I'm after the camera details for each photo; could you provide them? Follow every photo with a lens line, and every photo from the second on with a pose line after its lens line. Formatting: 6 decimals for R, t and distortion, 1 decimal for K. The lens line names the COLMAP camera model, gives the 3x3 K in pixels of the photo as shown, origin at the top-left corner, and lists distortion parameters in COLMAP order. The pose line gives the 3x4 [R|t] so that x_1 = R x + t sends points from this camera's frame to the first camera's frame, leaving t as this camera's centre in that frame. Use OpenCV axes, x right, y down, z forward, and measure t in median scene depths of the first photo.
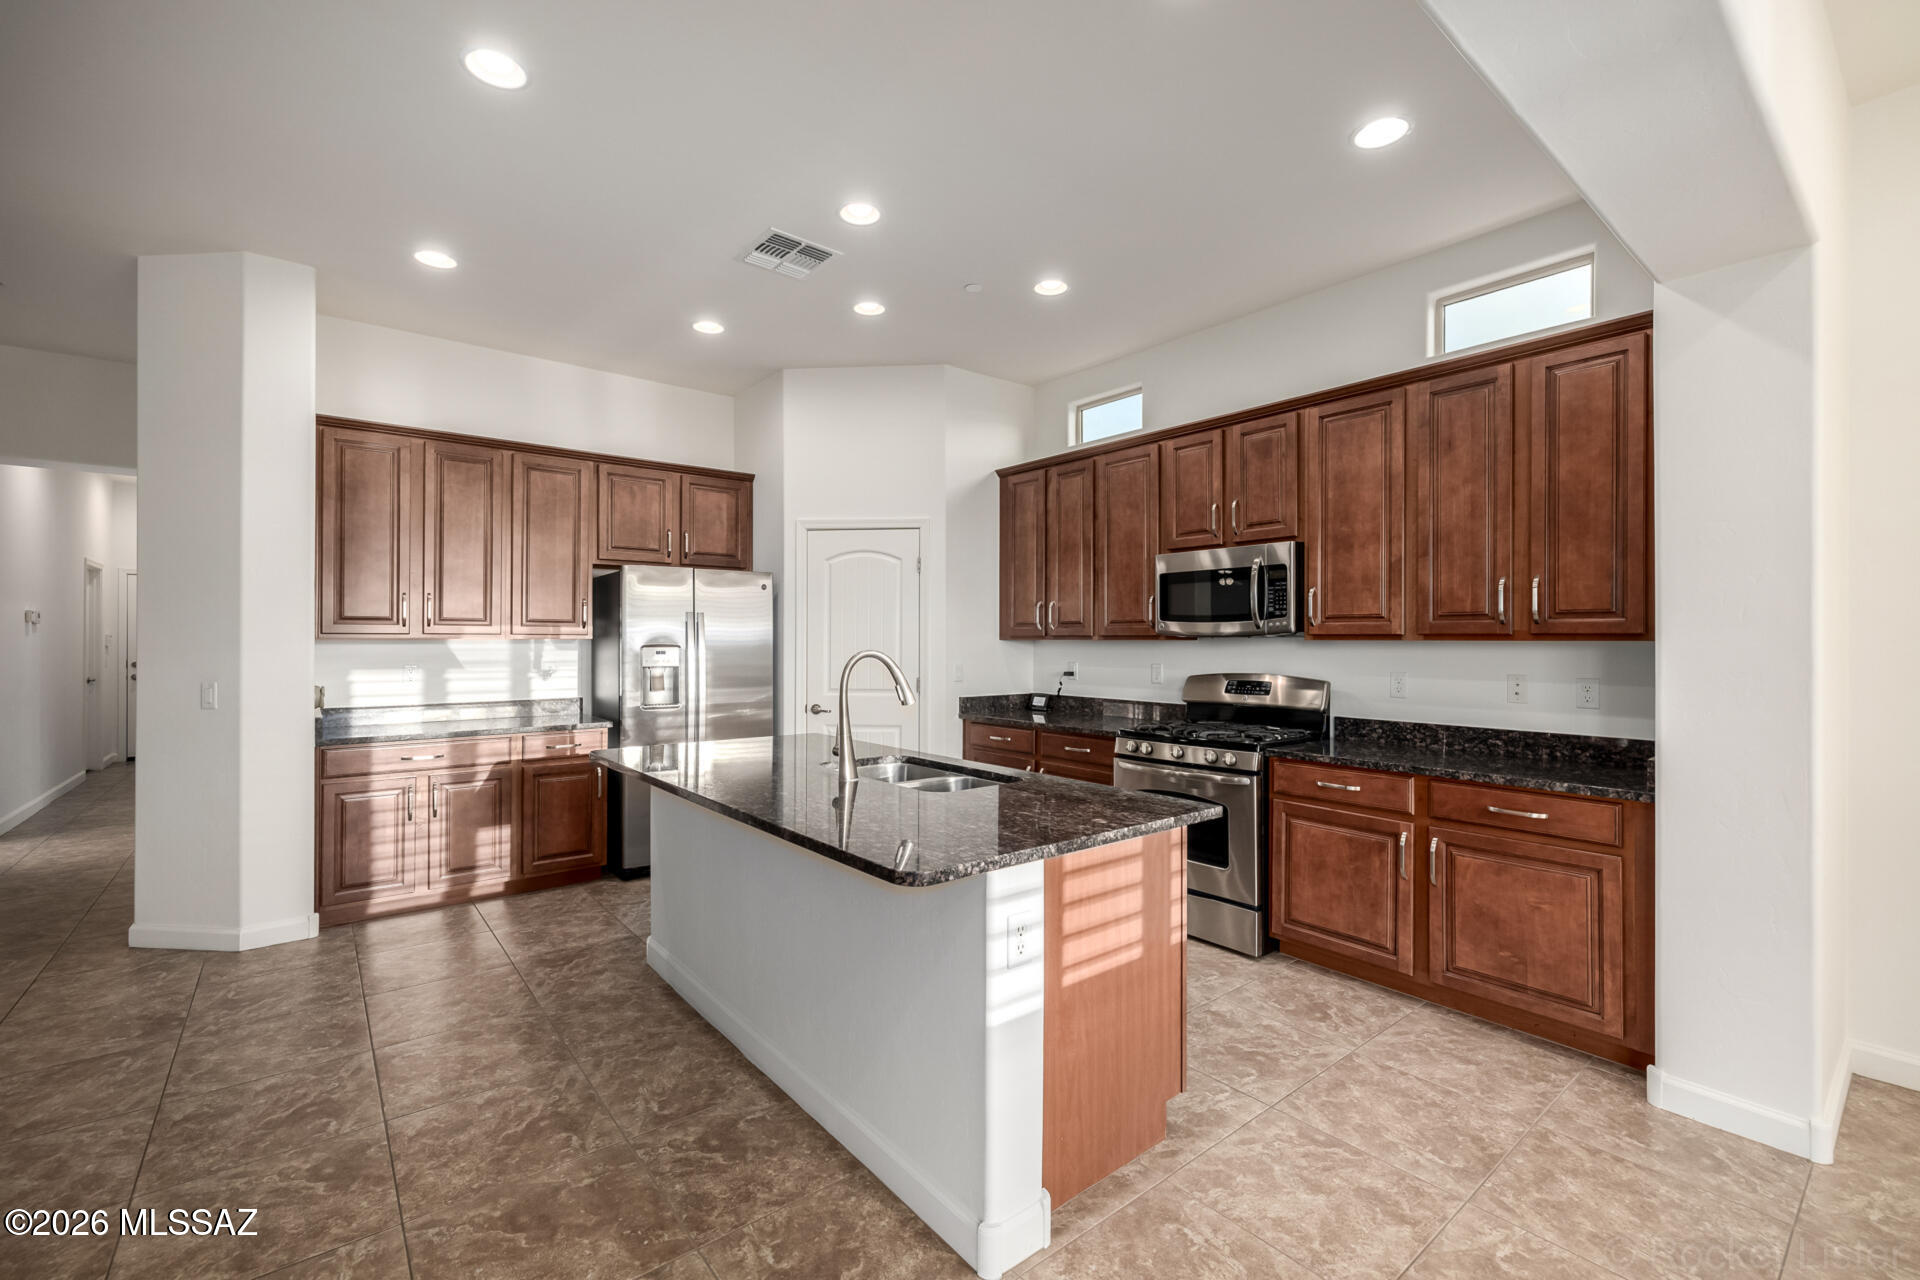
lens RADIAL K [[811.4, 0, 958.9], [0, 811.4, 643.2], [0, 0, 1]] dist [0.000968, -0.000173]
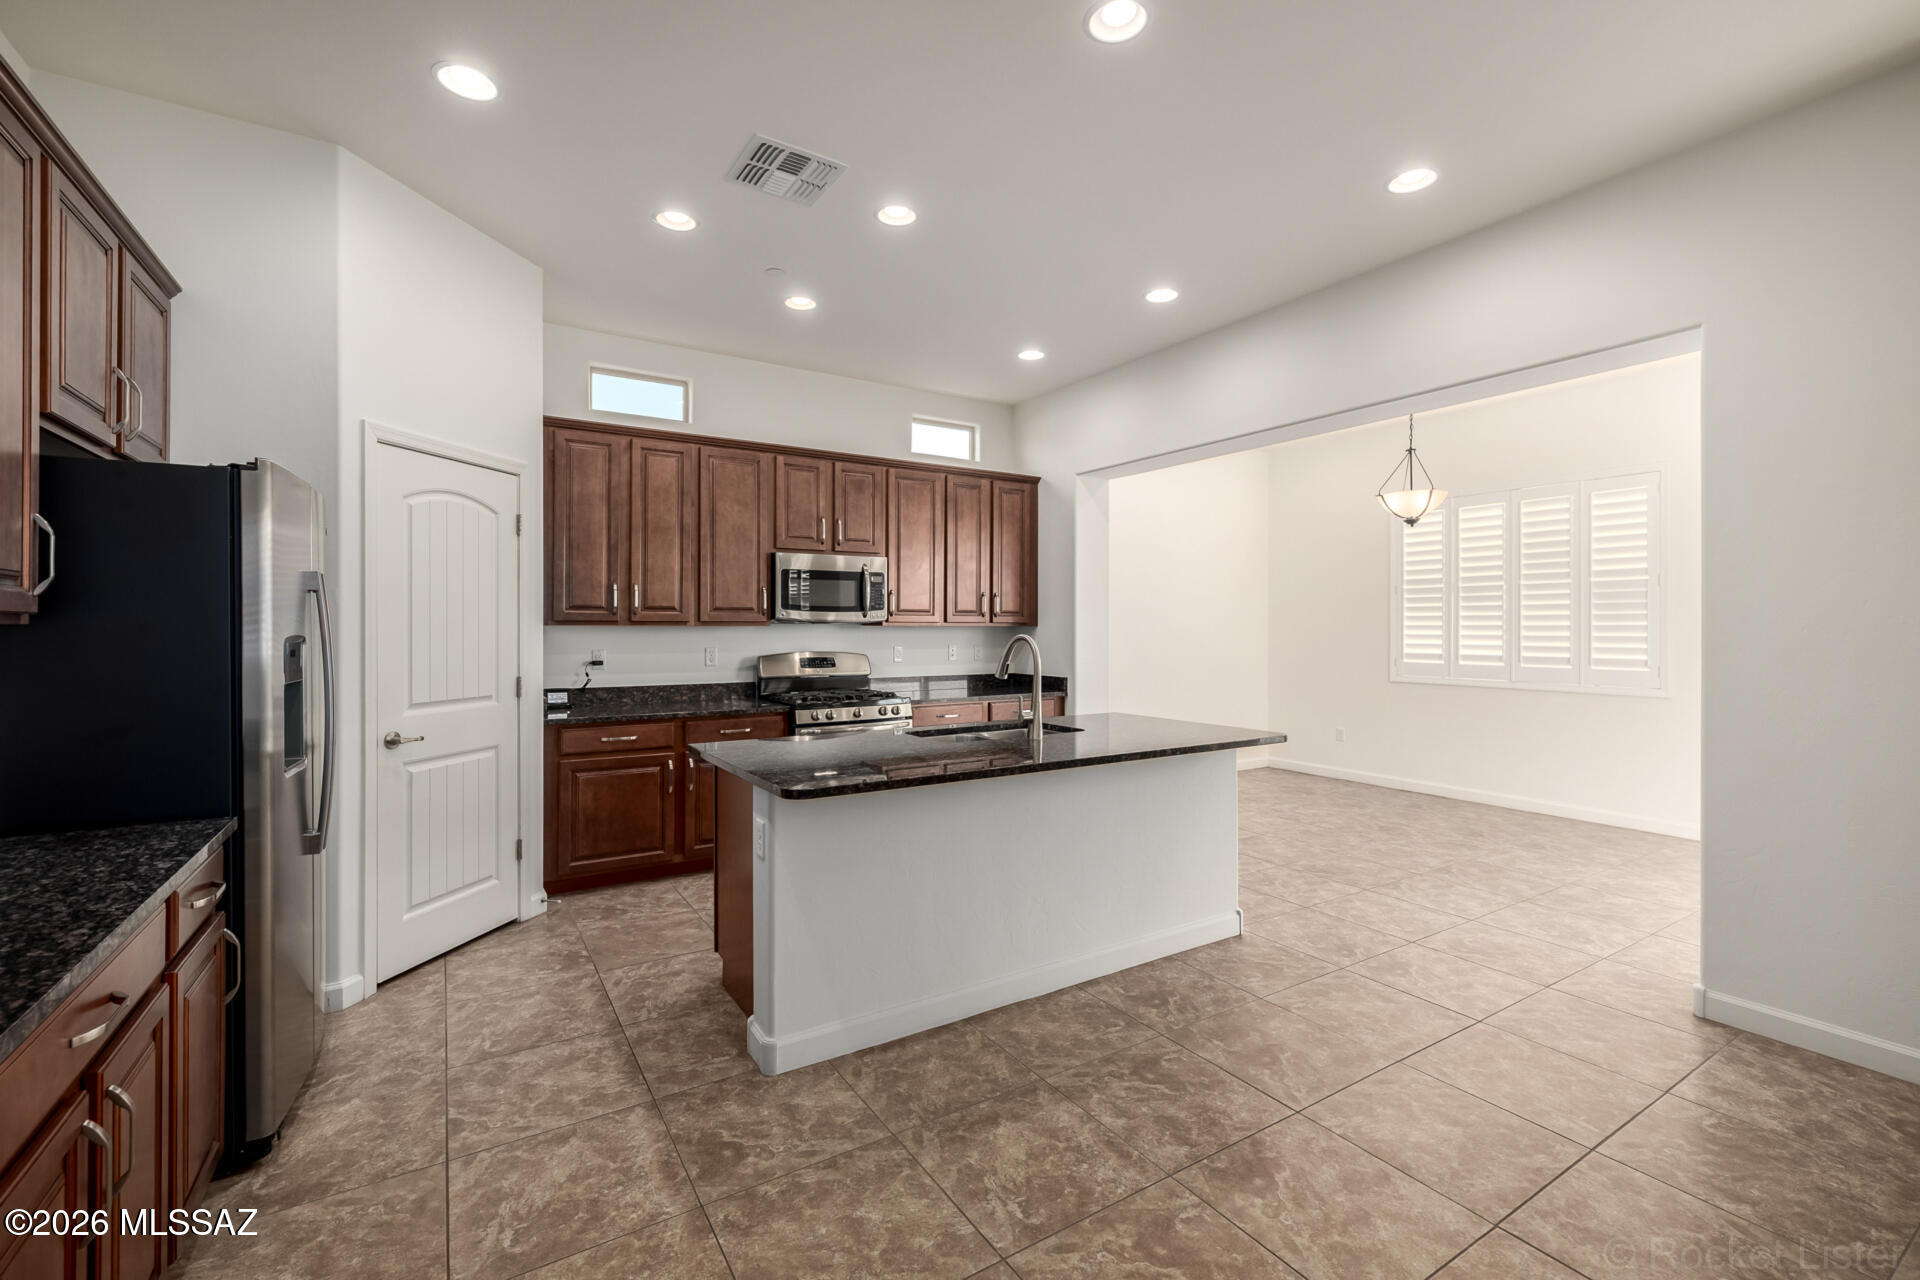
lens RADIAL K [[811.4, 0, 955.3], [0, 811.4, 624.9], [0, 0, 1]] dist [0.000968, -0.000173]
pose [[0.119096, 0.001032, 0.992882, -0.955329], [0.005298, 0.999985, -0.001675, -0.001629], [-0.992869, 0.005460, 0.119089, 0.669420]]
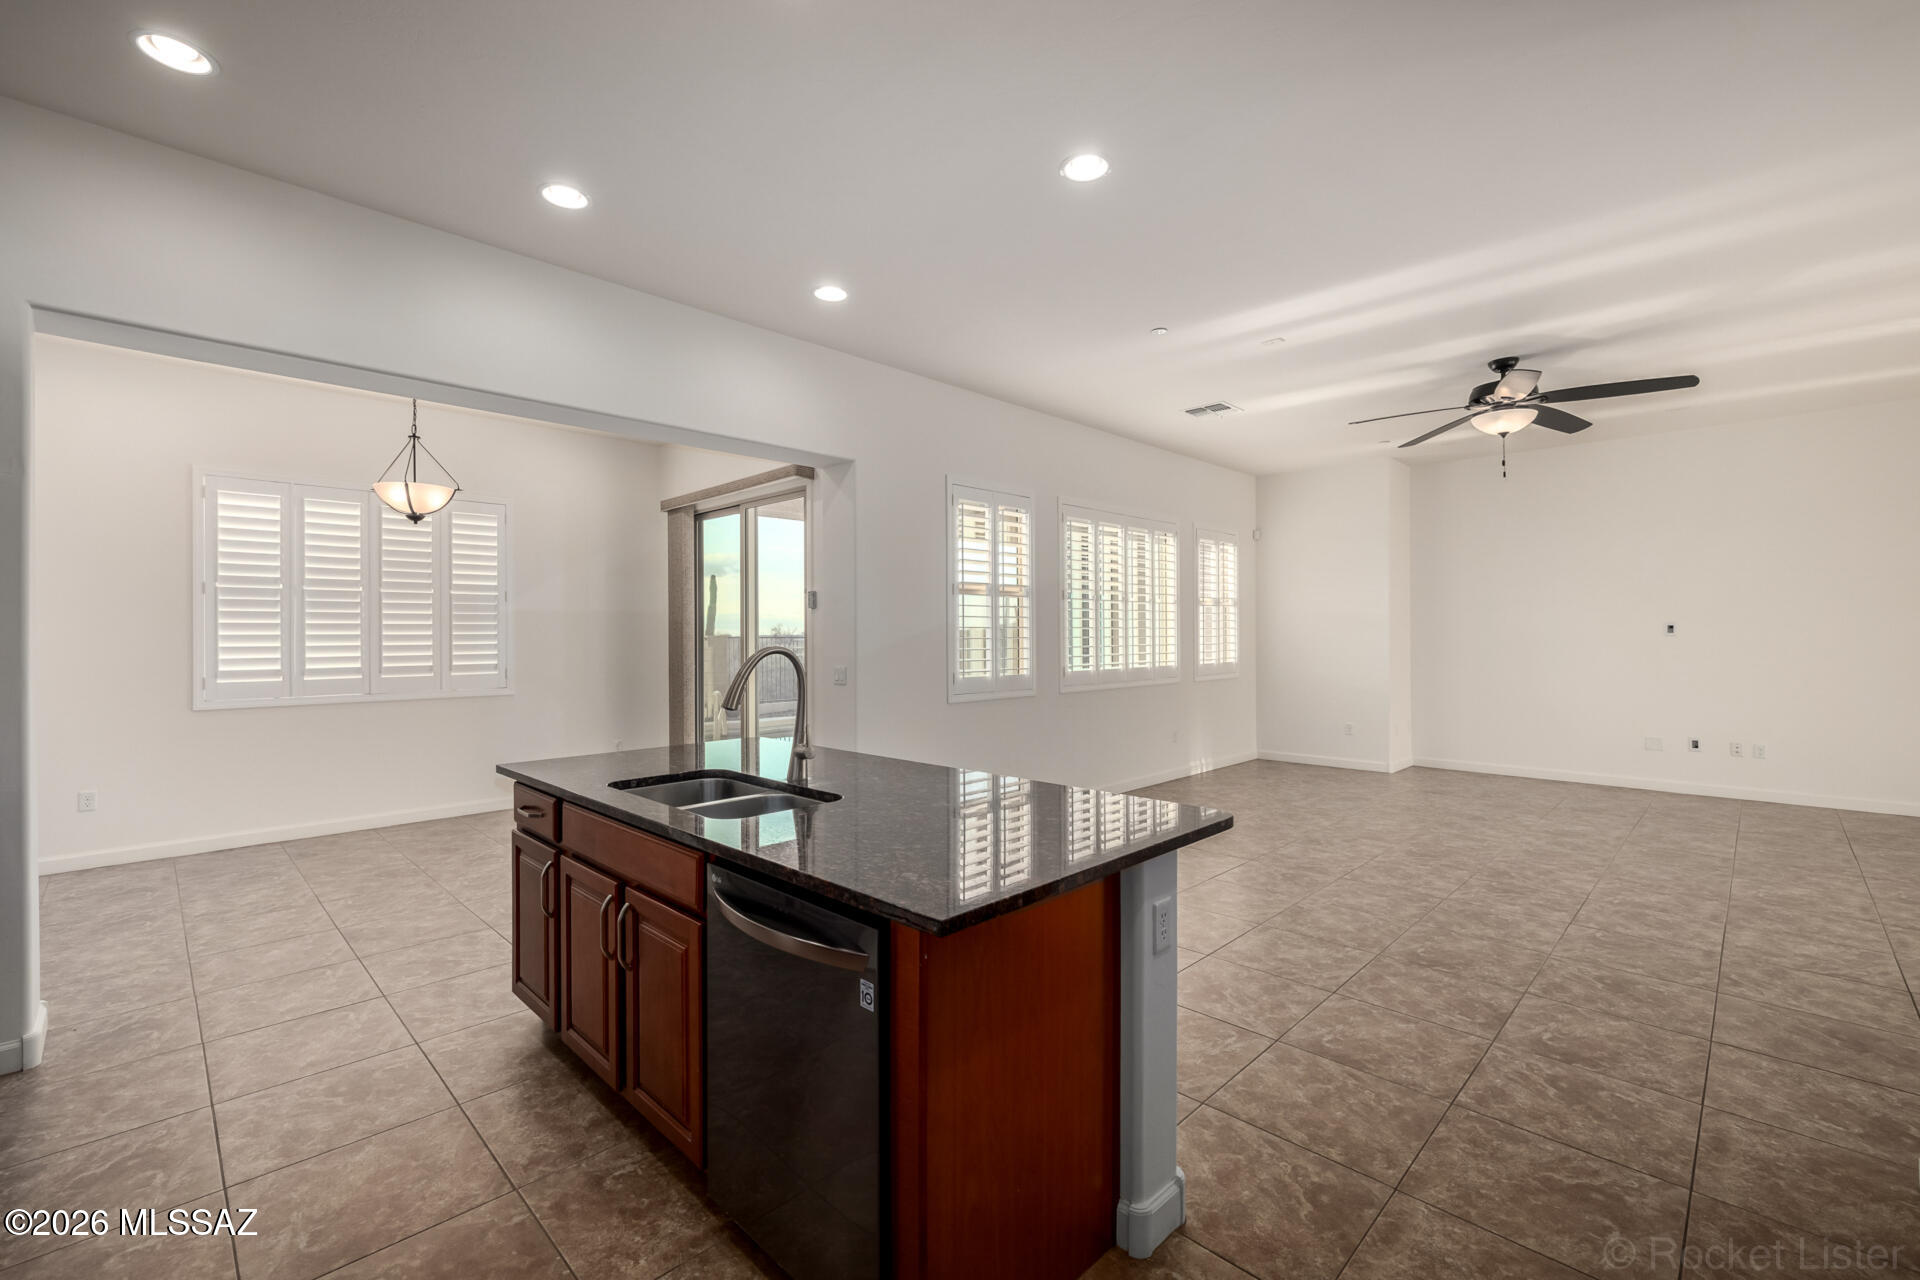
lens RADIAL K [[811.4, 0, 924.2], [0, 811.4, 631.6], [0, 0, 1]] dist [0.000968, -0.000173]
pose [[-0.996155, 0.000891, -0.087607, -0.152981], [0.000689, 0.999997, 0.002336, -0.006351], [0.087609, 0.002266, -0.996152, 1.359396]]
